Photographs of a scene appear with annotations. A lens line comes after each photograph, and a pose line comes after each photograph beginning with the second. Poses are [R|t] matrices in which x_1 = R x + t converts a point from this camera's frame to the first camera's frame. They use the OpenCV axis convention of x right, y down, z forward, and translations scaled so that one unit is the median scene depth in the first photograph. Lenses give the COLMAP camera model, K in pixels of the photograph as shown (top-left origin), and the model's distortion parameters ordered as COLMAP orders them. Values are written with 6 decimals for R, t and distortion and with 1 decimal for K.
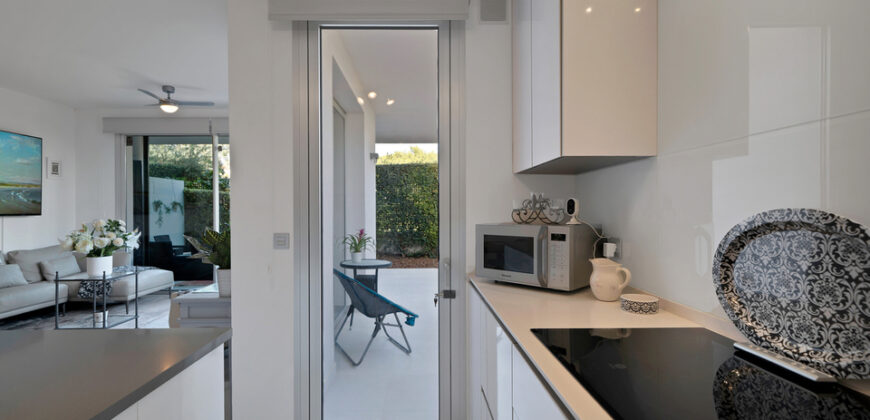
lens RADIAL K [[415.3, 0, 435.0], [0, 415.3, 210.0], [0, 0, 1]] dist [-0.001395, 0.000269]
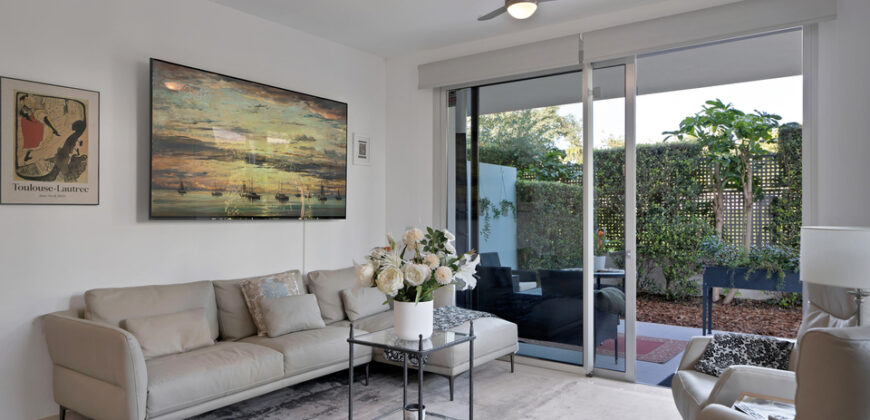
lens RADIAL K [[574.4, 0, 435.0], [0, 574.4, 210.0], [0, 0, 1]] dist [0.000206, -0.000075]
pose [[0.801111, -0.000650, -0.598515, -0.296937], [-0.005581, 0.999948, -0.008556, 0.005605], [0.598490, 0.010194, 0.801066, 0.366038]]
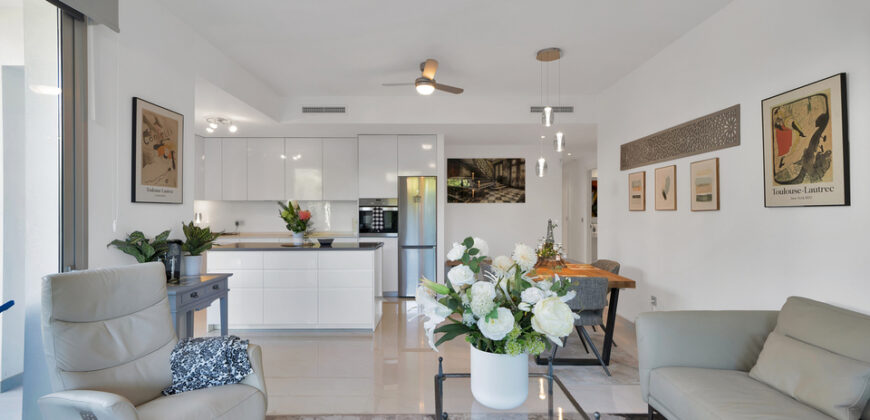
lens RADIAL K [[374.1, 0, 435.0], [0, 374.1, 210.0], [0, 0, 1]] dist [-0.000180, -0.000030]
pose [[-0.999900, 0.008327, 0.011466, -0.561679], [0.008349, 0.999963, 0.001880, -0.002223], [-0.011450, 0.001976, -0.999932, 0.934958]]
